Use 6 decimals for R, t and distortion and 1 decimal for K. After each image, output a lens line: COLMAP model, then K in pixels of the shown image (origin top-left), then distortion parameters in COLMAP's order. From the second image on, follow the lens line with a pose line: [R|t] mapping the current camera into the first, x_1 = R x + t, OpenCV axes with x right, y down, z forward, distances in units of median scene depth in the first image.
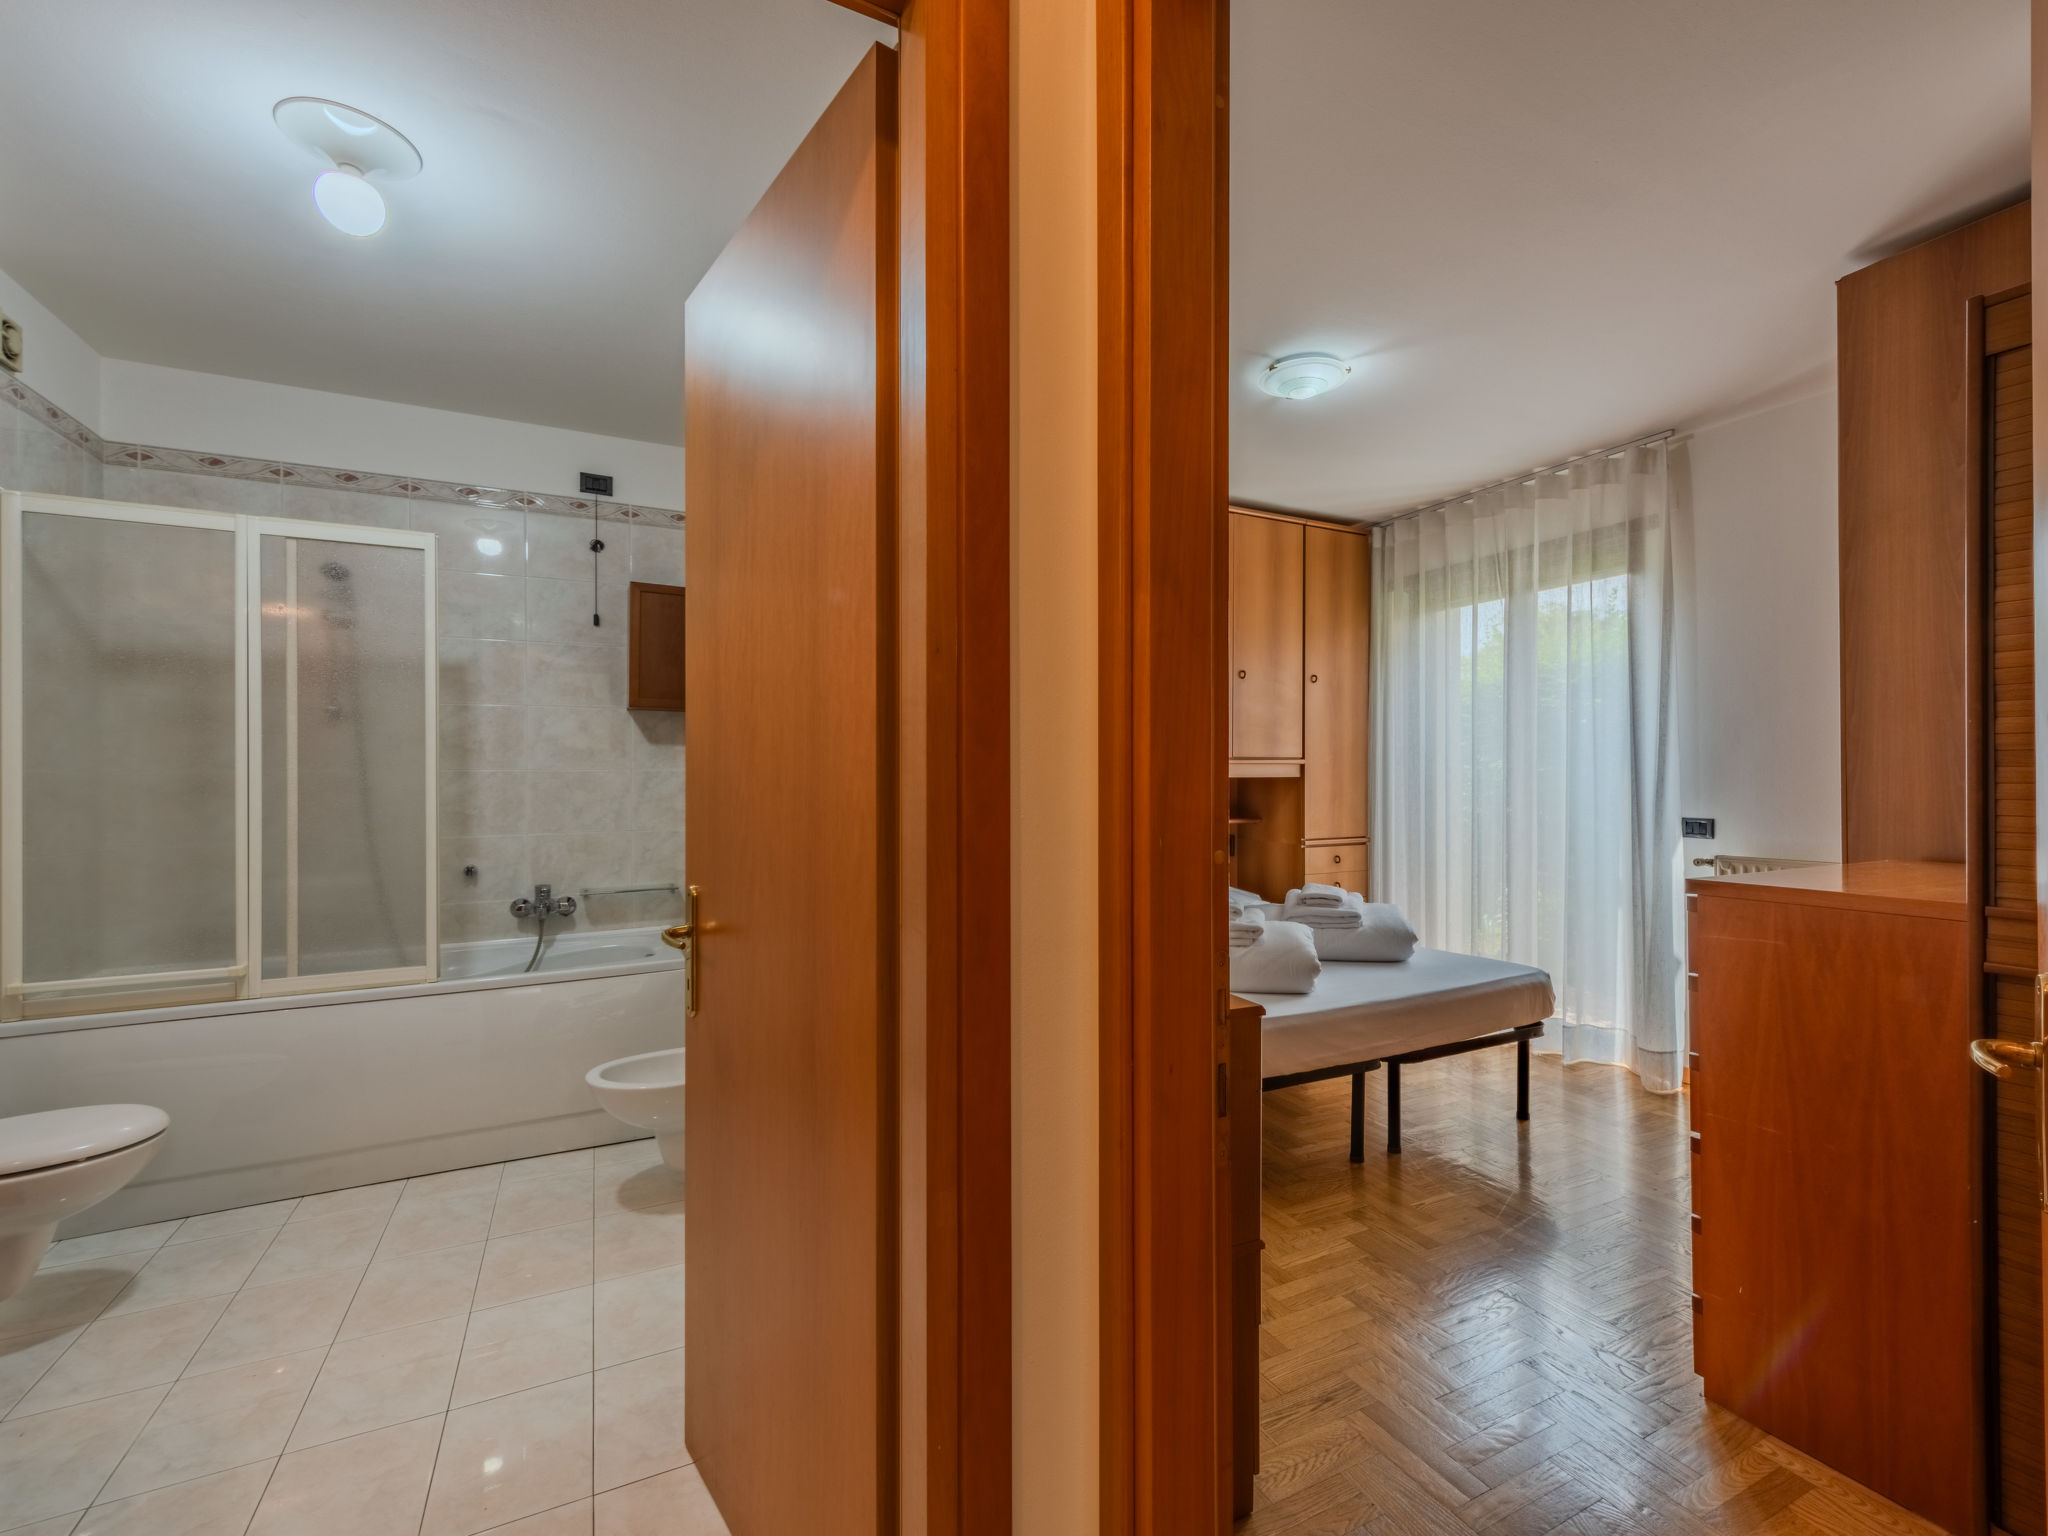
lens RADIAL K [[940.4, 0, 1074.2], [0, 940.4, 776.0], [0, 0, 1]] dist [0.014322, -0.004770]
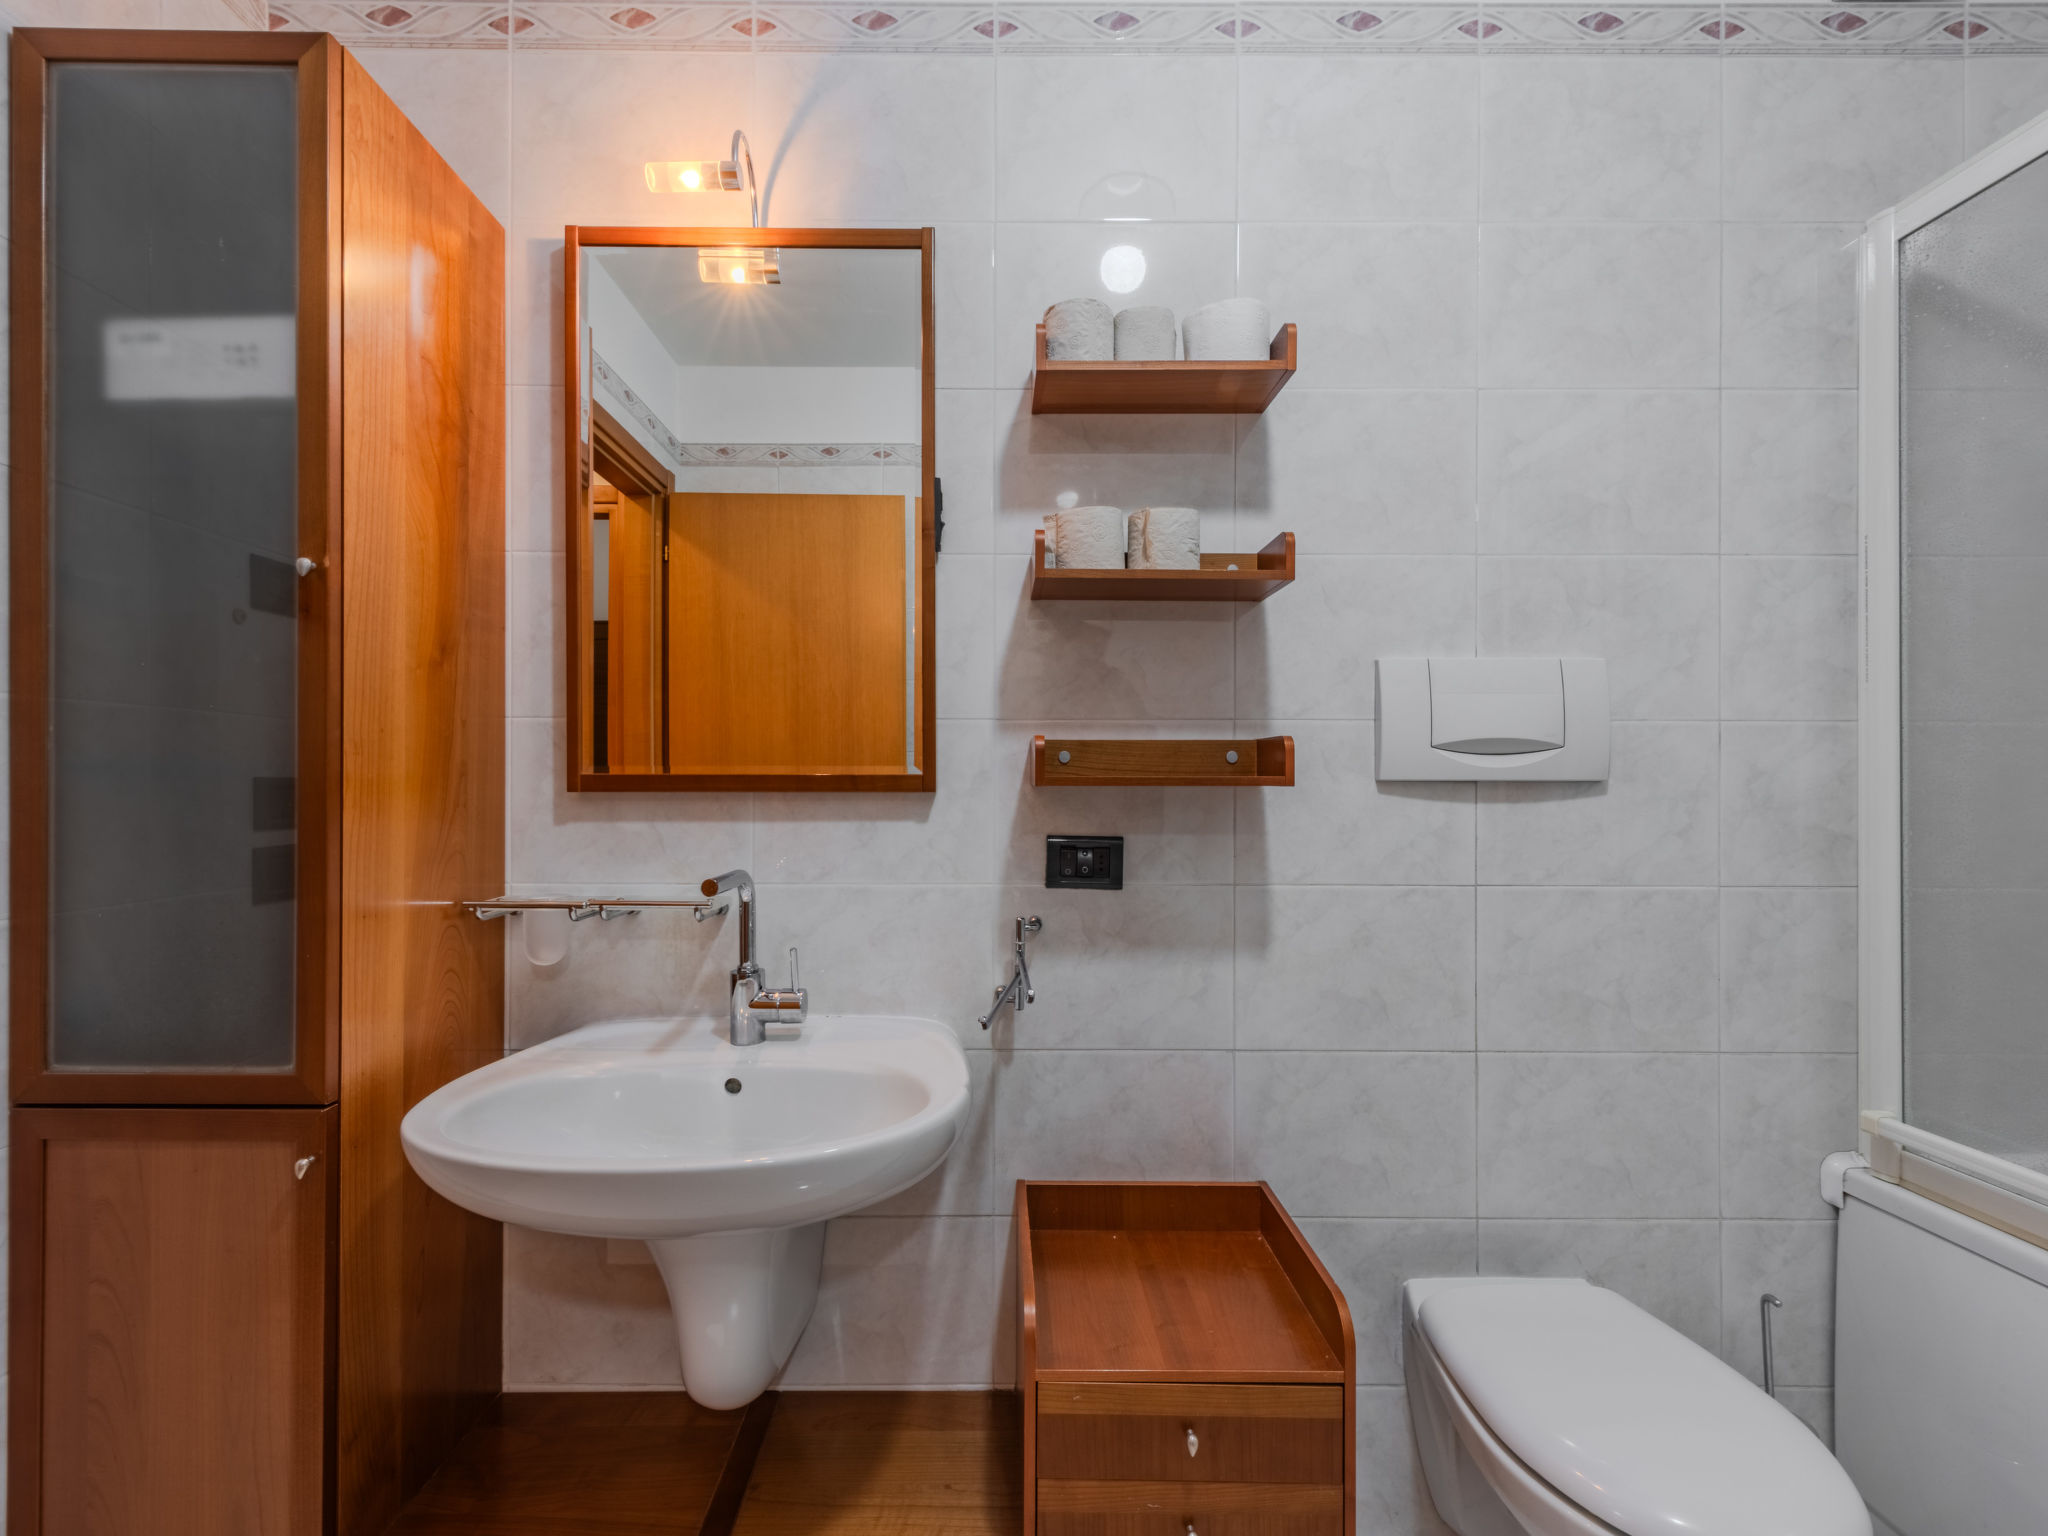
lens RADIAL K [[940.4, 0, 1074.2], [0, 940.4, 776.0], [0, 0, 1]] dist [0.014322, -0.004770]
pose [[-0.457215, -0.000146, -0.889356, -0.299778], [0.002074, 0.999997, -0.001231, 0.017428], [0.889354, -0.002407, -0.457214, 0.600089]]
